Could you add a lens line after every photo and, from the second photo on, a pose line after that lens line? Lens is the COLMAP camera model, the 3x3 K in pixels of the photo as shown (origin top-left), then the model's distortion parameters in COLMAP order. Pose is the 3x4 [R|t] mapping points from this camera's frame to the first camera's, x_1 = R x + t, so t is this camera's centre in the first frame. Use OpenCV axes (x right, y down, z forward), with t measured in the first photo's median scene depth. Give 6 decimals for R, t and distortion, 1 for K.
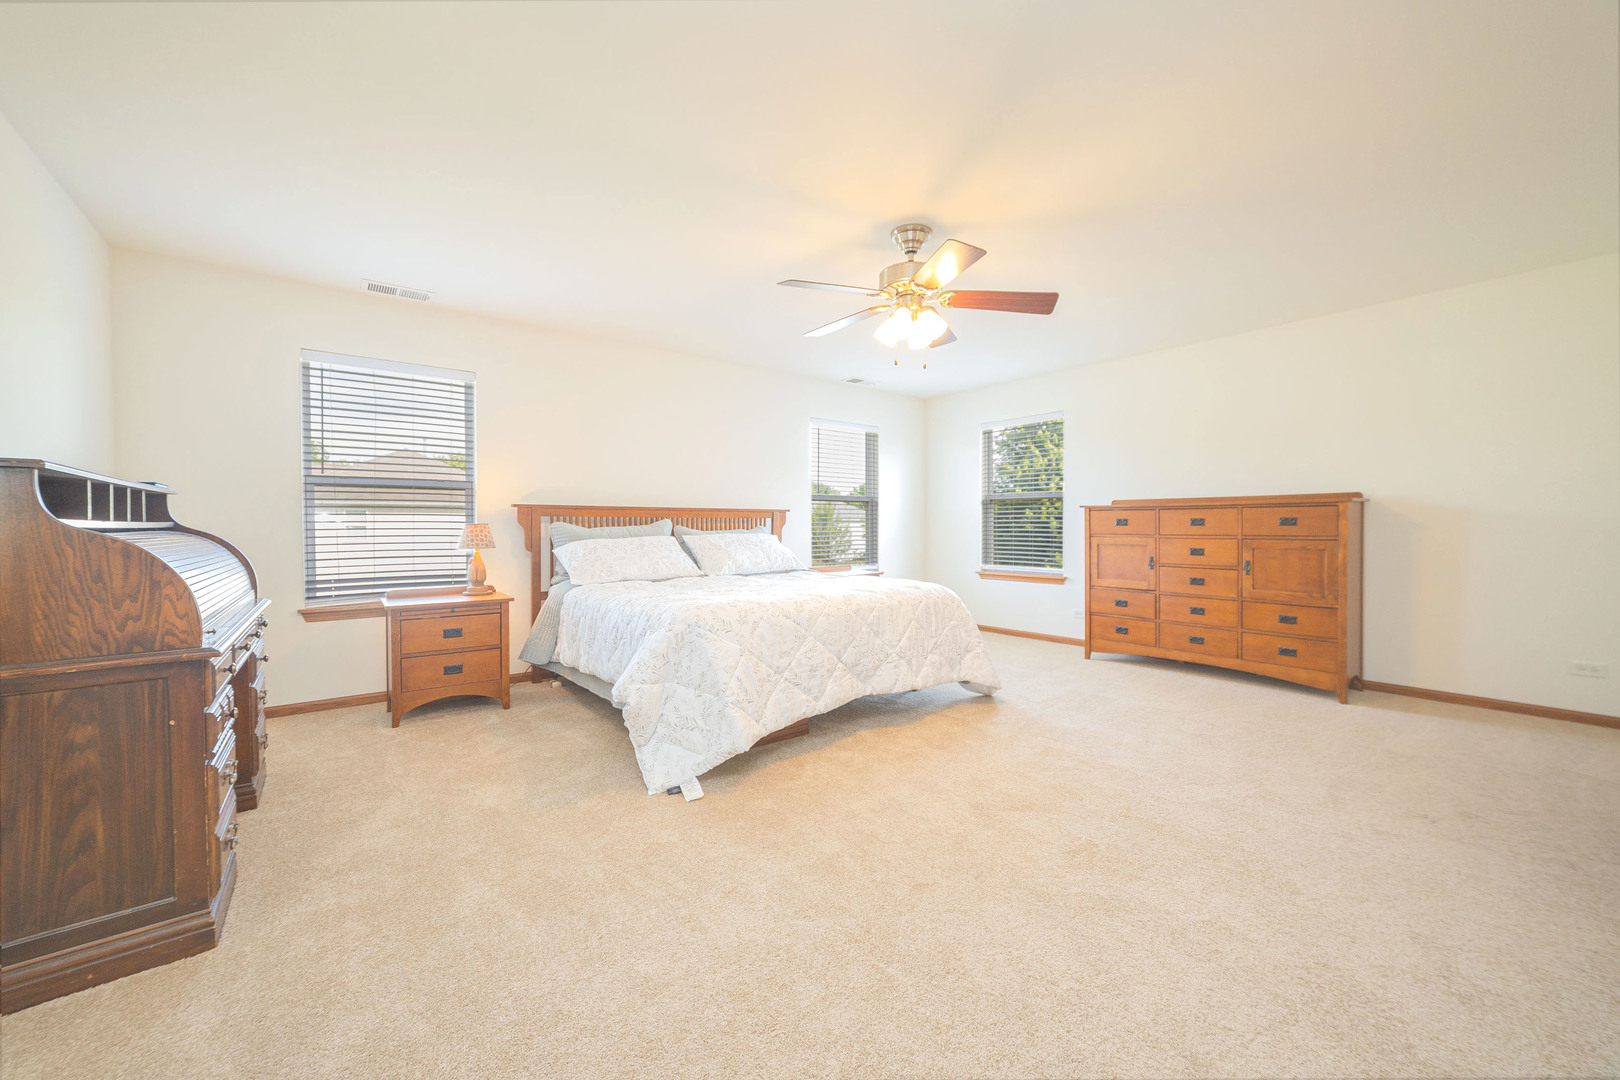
lens RADIAL K [[612.1, 0, 792.4], [0, 612.1, 534.4], [0, 0, 1]] dist [0.000033, 0.000057]
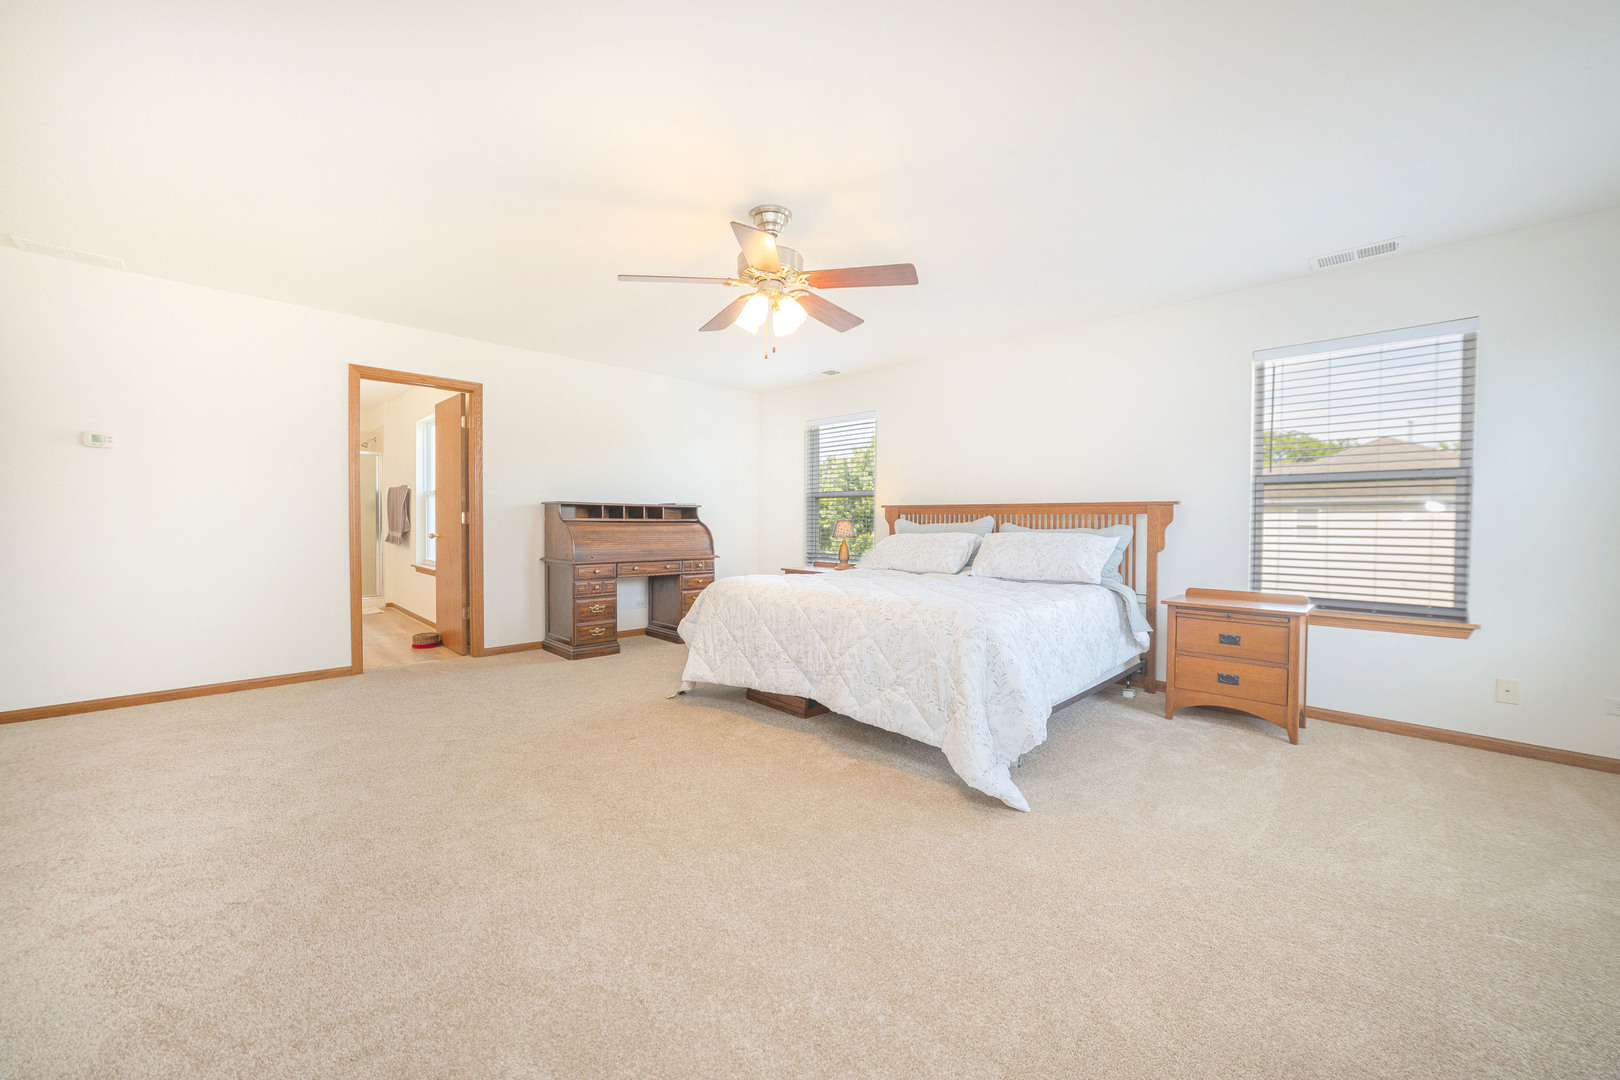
lens RADIAL K [[612.1, 0, 792.4], [0, 612.1, 534.4], [0, 0, 1]] dist [0.000033, 0.000057]
pose [[0.109168, 0.022623, -0.993766, 0.143015], [-0.021473, 0.999561, 0.020396, -0.001799], [0.993791, 0.019113, 0.109606, 0.115561]]
